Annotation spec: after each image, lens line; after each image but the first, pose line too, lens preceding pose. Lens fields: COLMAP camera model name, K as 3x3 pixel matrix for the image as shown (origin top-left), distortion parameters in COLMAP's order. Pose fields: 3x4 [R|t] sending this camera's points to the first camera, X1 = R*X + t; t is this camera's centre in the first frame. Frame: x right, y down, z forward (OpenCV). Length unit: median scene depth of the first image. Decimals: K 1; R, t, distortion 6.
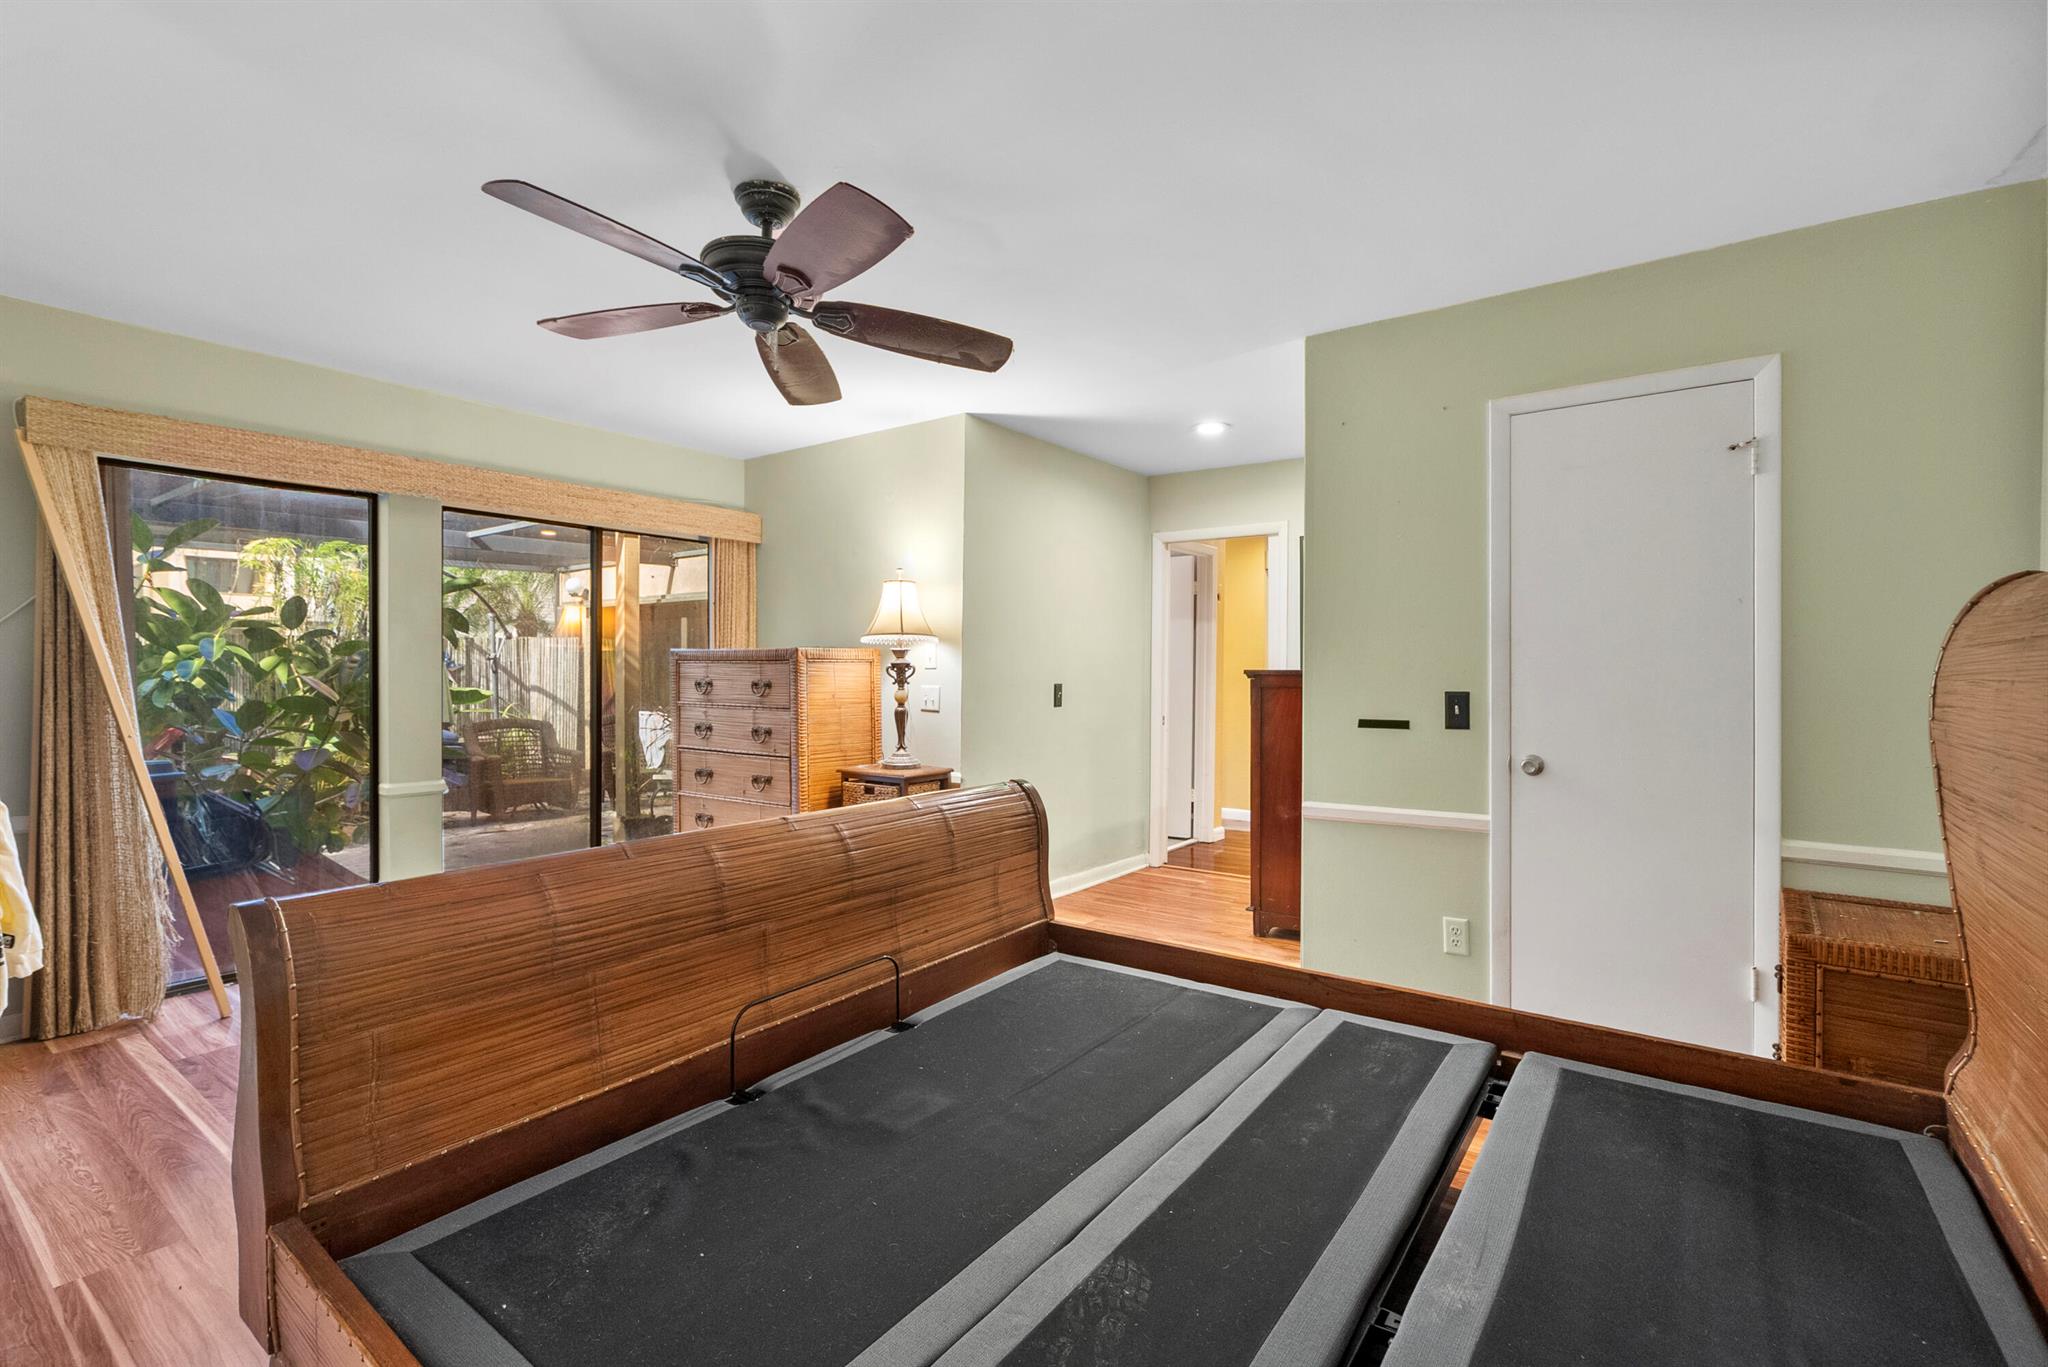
lens RADIAL K [[931.6, 0, 1016.8], [0, 931.6, 680.9], [0, 0, 1]] dist [-0.002735, -0.000151]
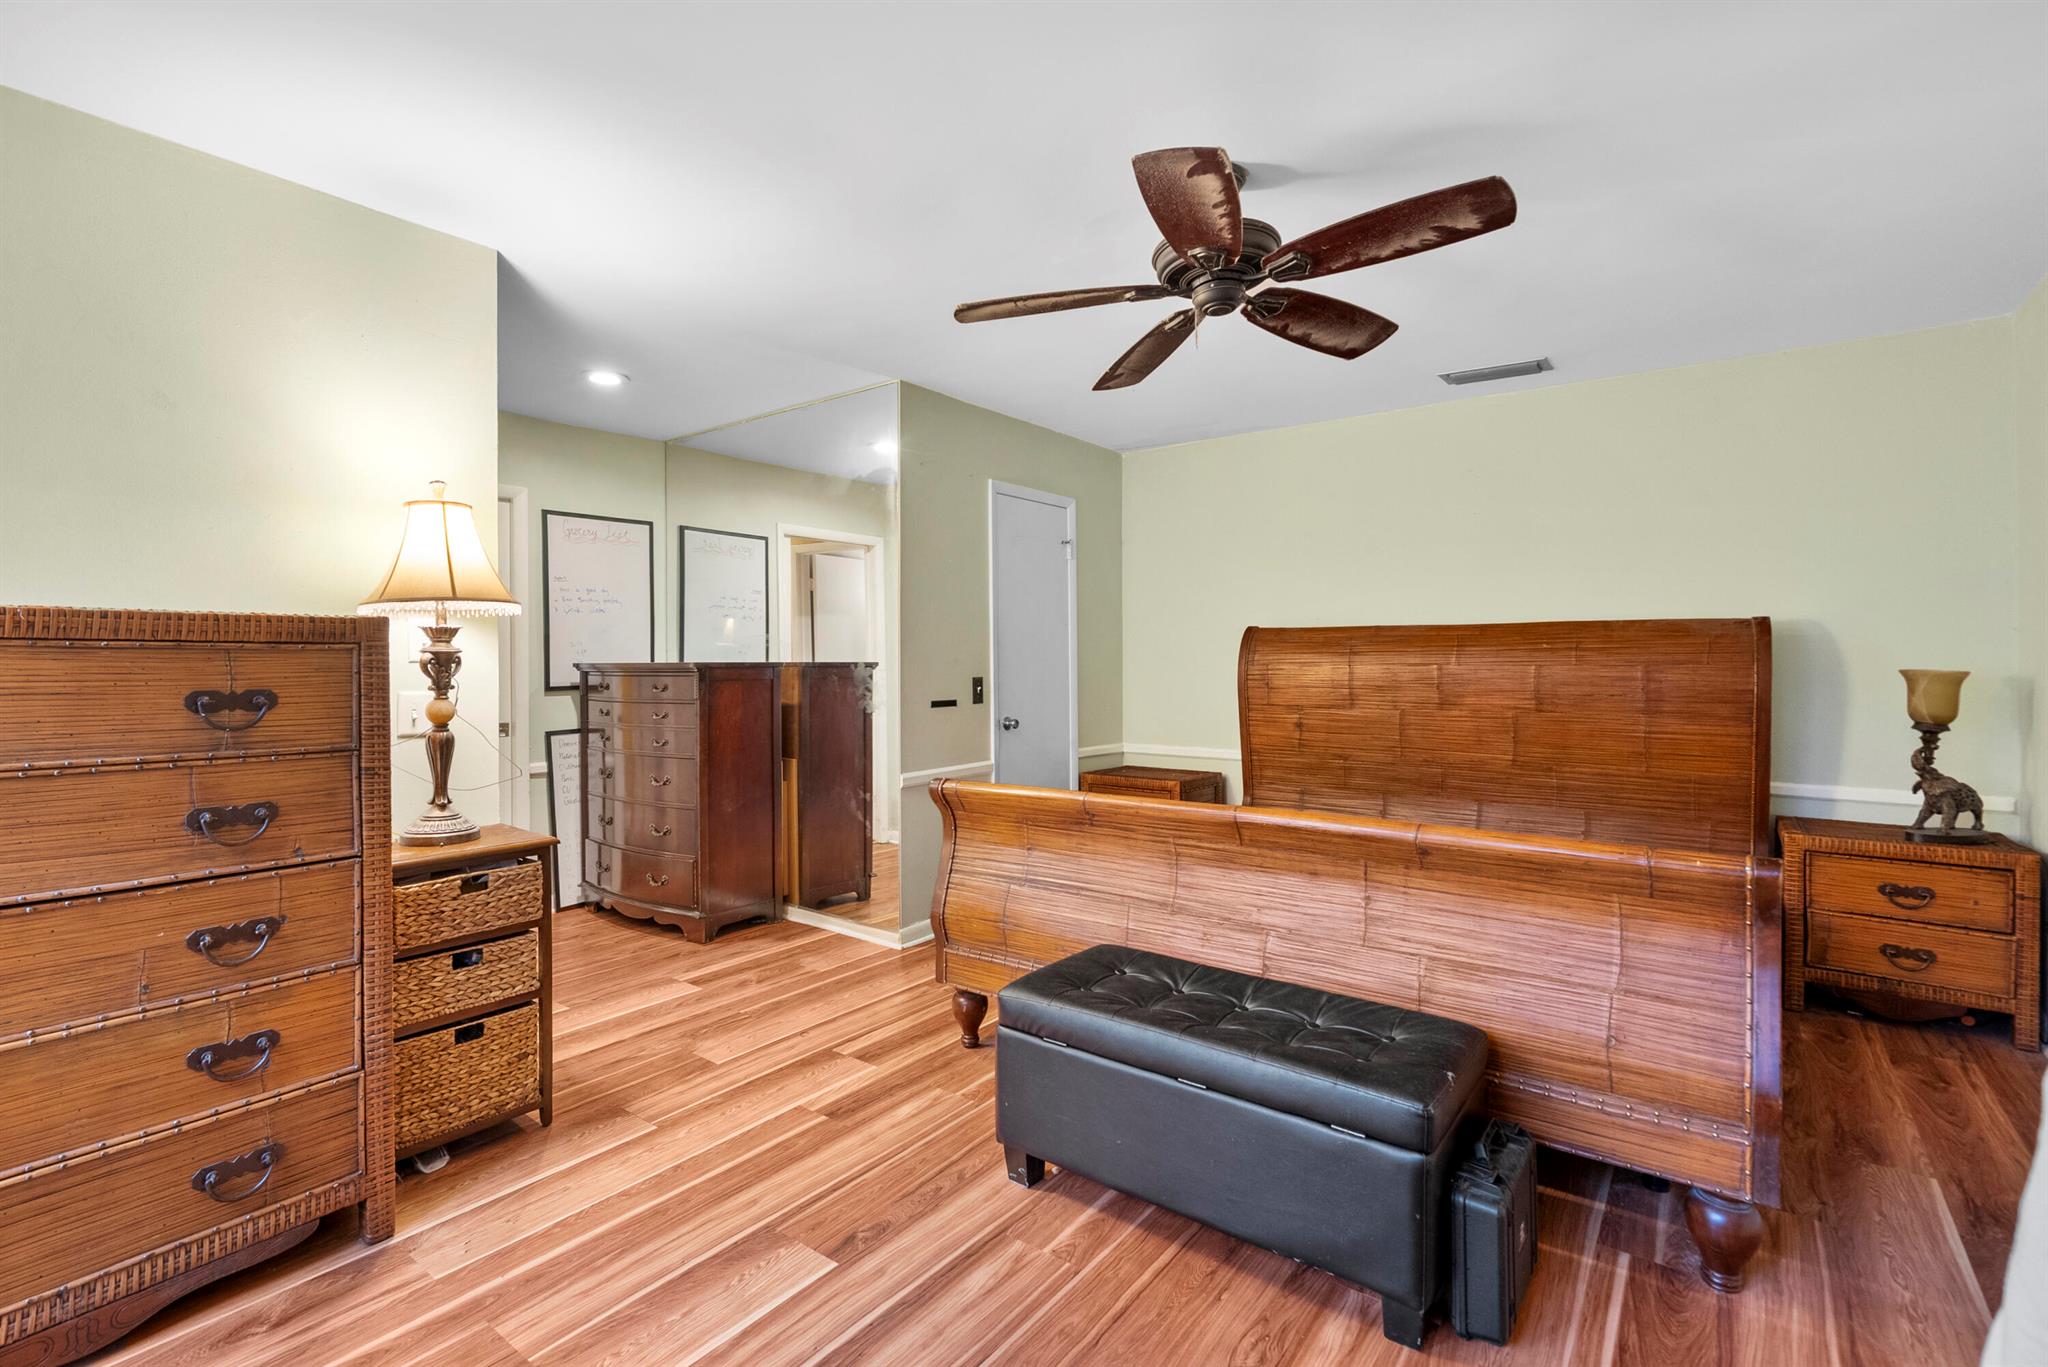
lens RADIAL K [[931.6, 0, 1016.8], [0, 931.6, 680.9], [0, 0, 1]] dist [-0.002735, -0.000151]
pose [[0.013914, -0.021120, 0.999680, -0.680582], [0.012478, 0.999703, 0.020947, -0.008782], [-0.999825, 0.012183, 0.014173, 0.656843]]
